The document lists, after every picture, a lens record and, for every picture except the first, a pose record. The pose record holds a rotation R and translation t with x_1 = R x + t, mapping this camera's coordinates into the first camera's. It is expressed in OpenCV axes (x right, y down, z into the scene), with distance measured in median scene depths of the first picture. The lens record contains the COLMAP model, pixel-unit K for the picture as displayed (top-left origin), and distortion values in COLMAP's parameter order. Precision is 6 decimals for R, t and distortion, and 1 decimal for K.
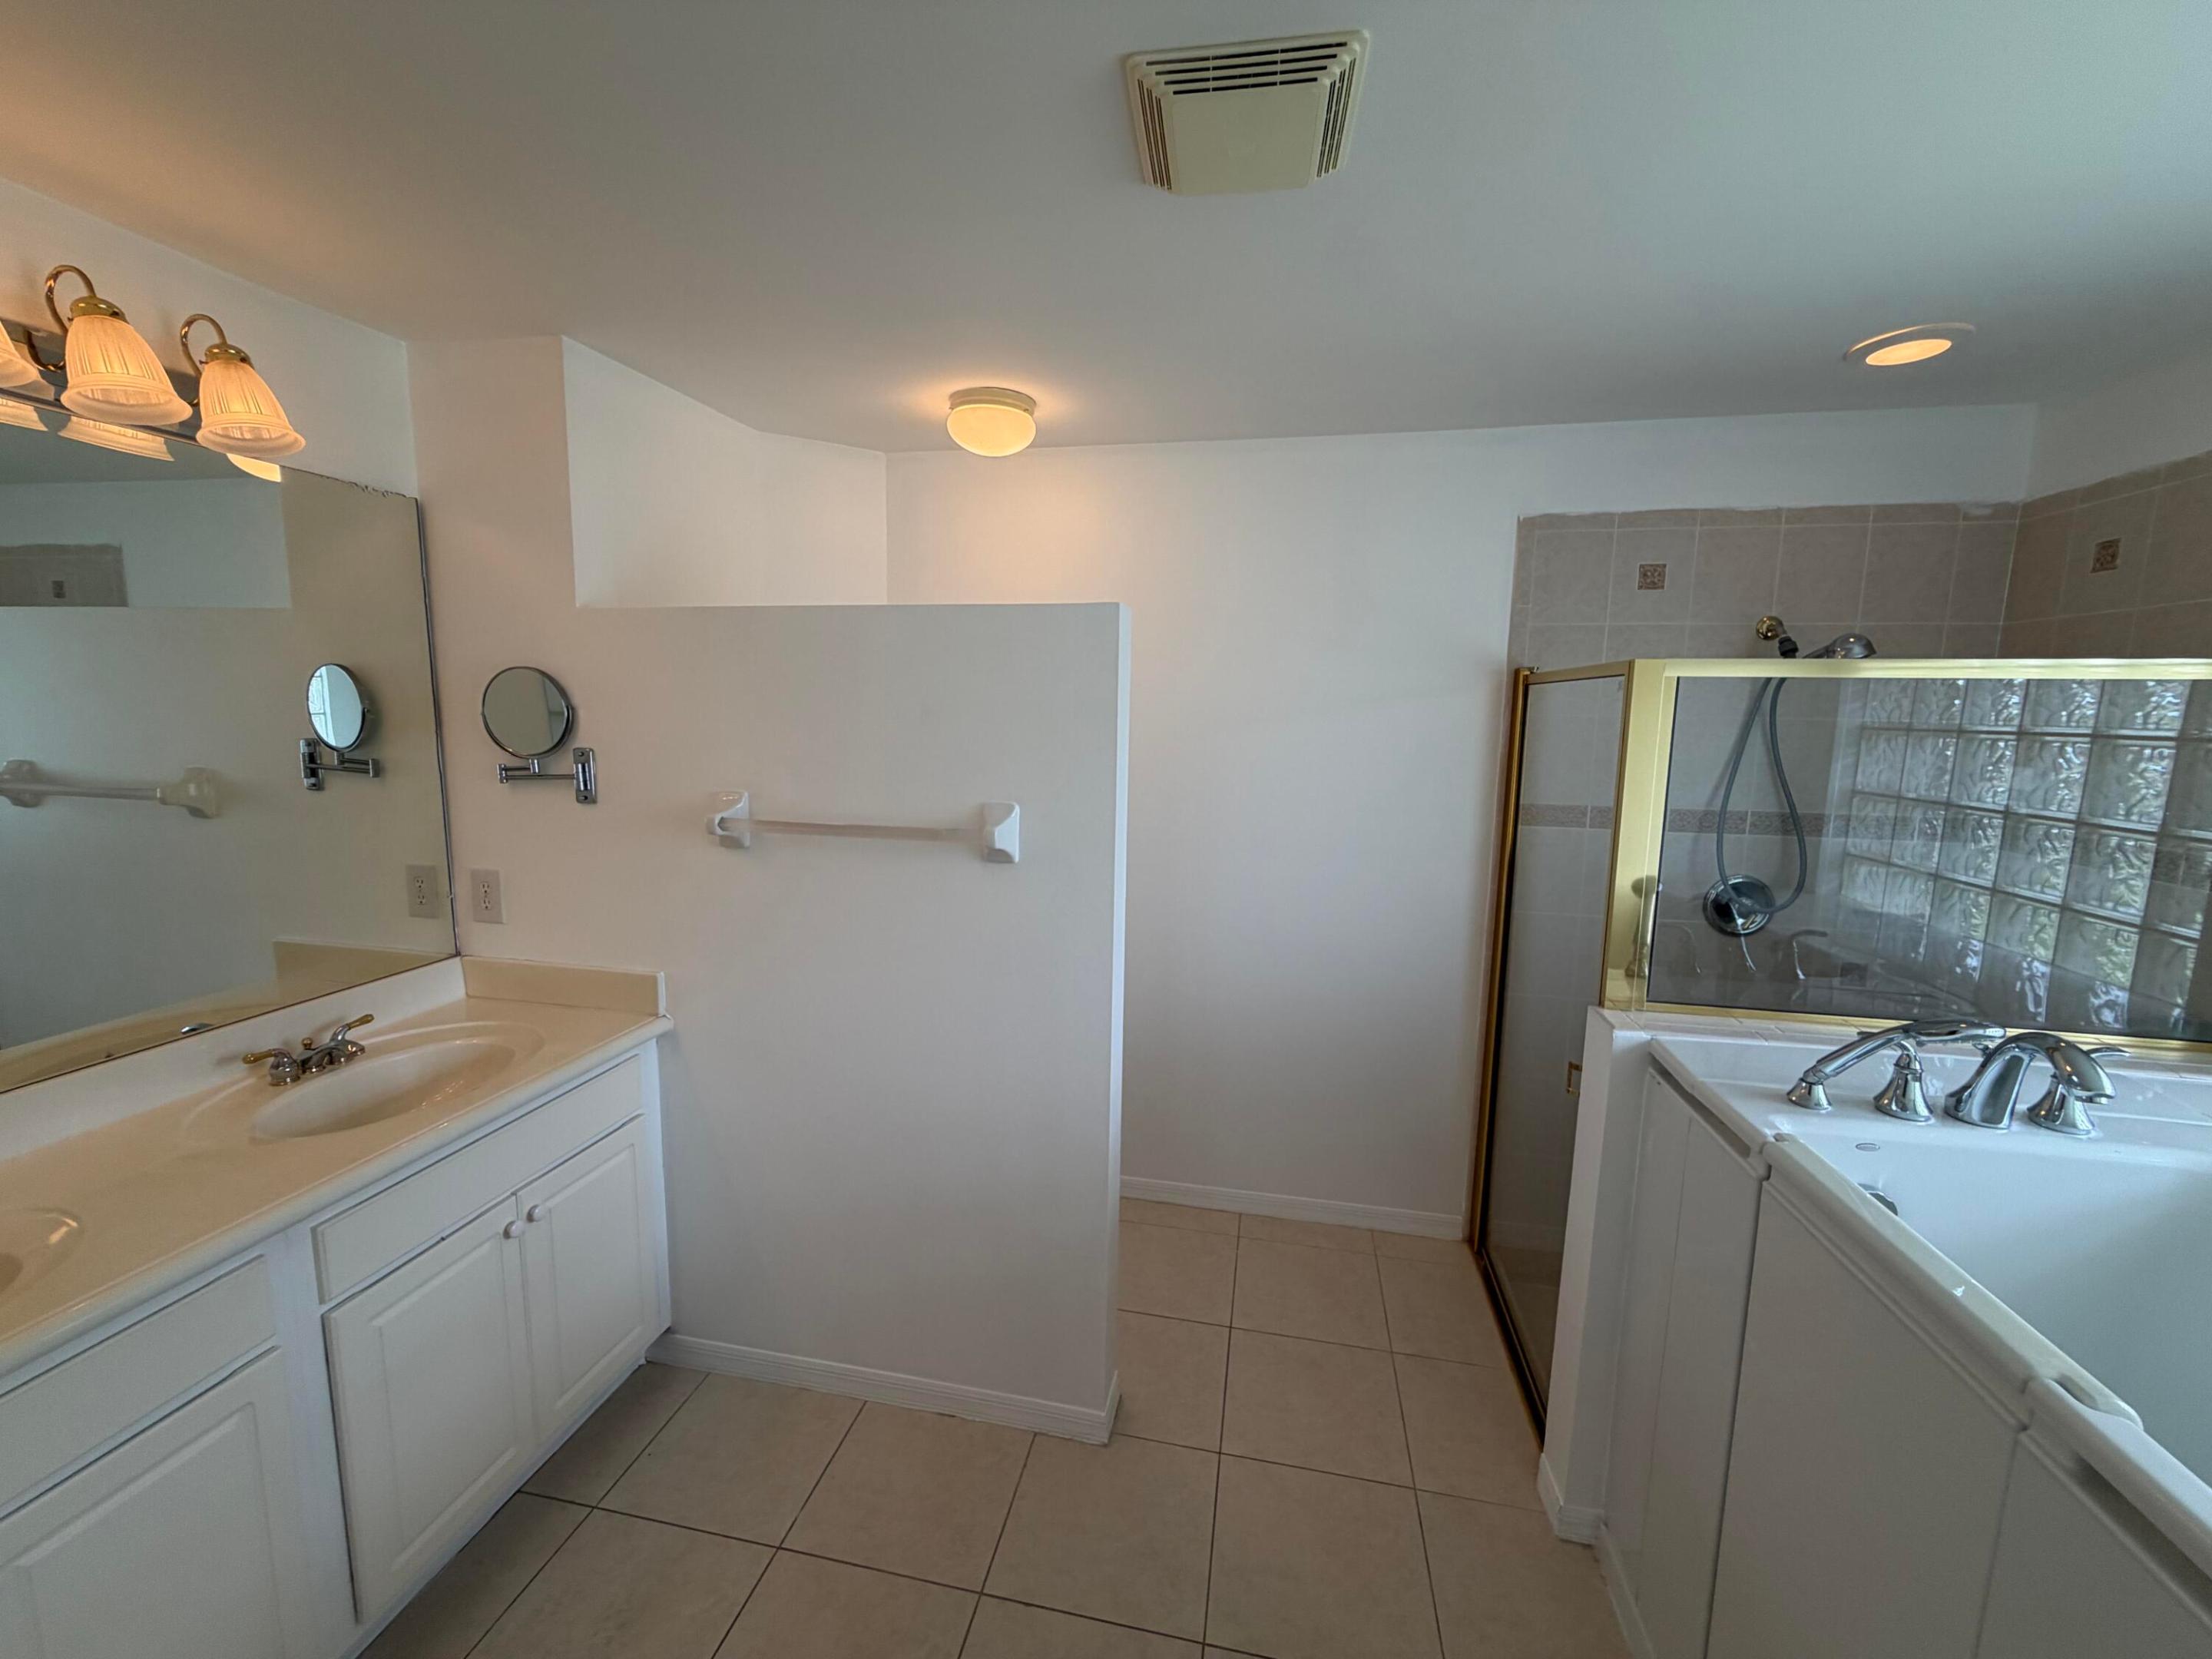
lens RADIAL K [[887.7, 0, 1100.2], [0, 887.7, 829.2], [0, 0, 1]] dist [-0.001538, 0.000113]
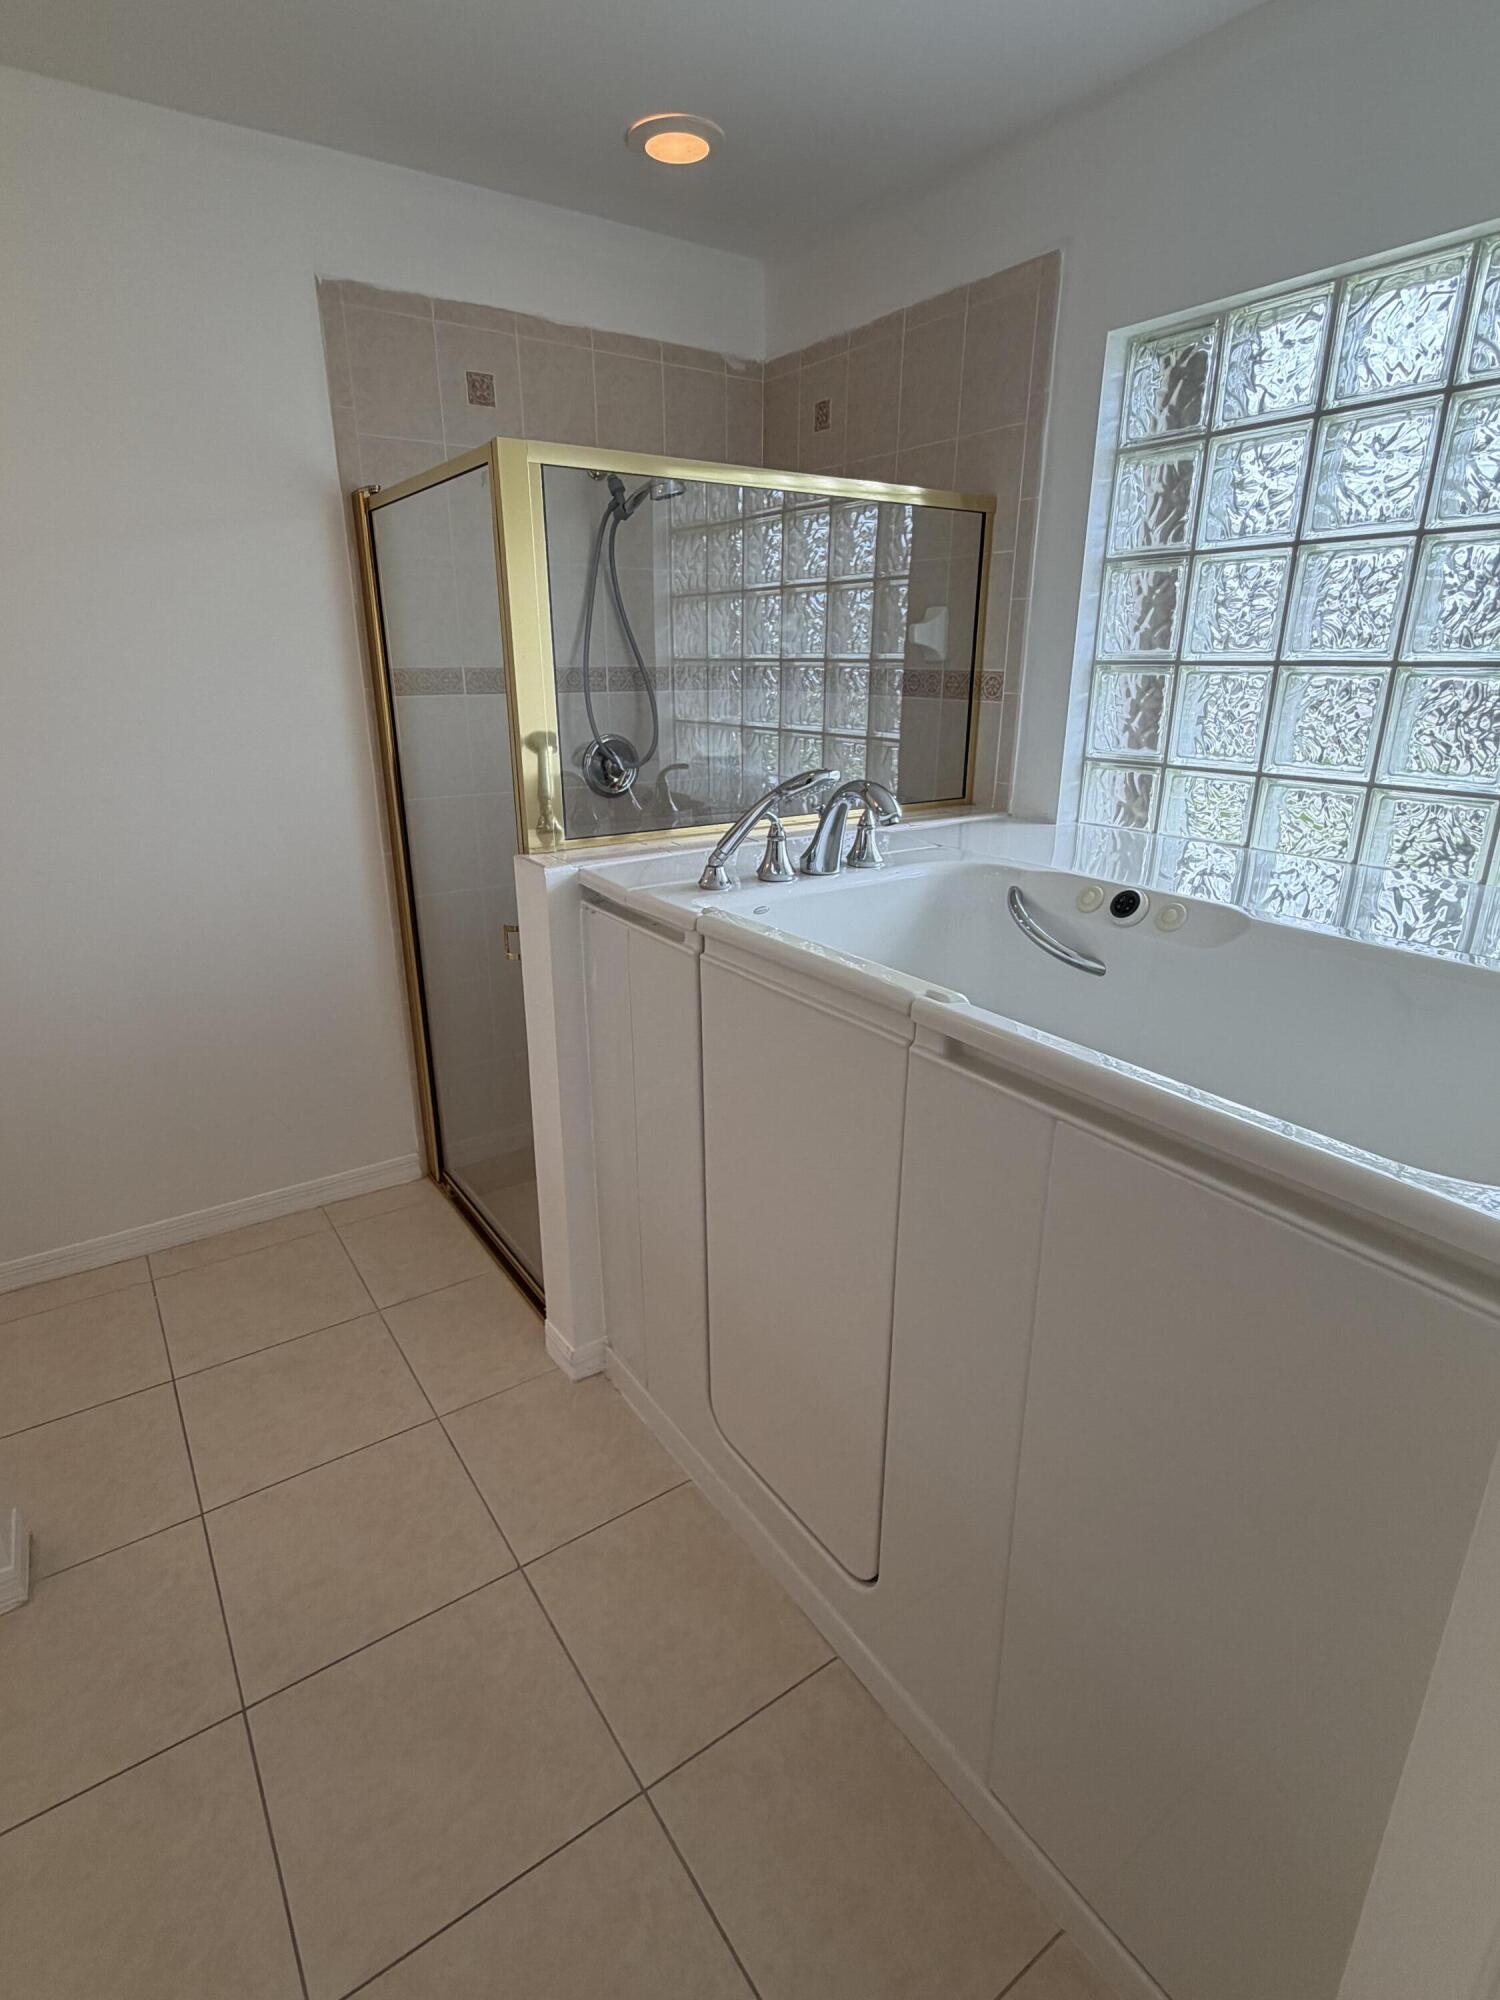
lens RADIAL K [[1000.1, 0, 750.0], [0, 1000.1, 1000.0], [0, 0, 1]] dist [-0.002034, 0.001785]
pose [[0.688415, -0.245976, 0.682335, -0.021950], [0.111456, 0.965442, 0.235584, 0.112964], [-0.716703, -0.086129, 0.692040, 0.084748]]
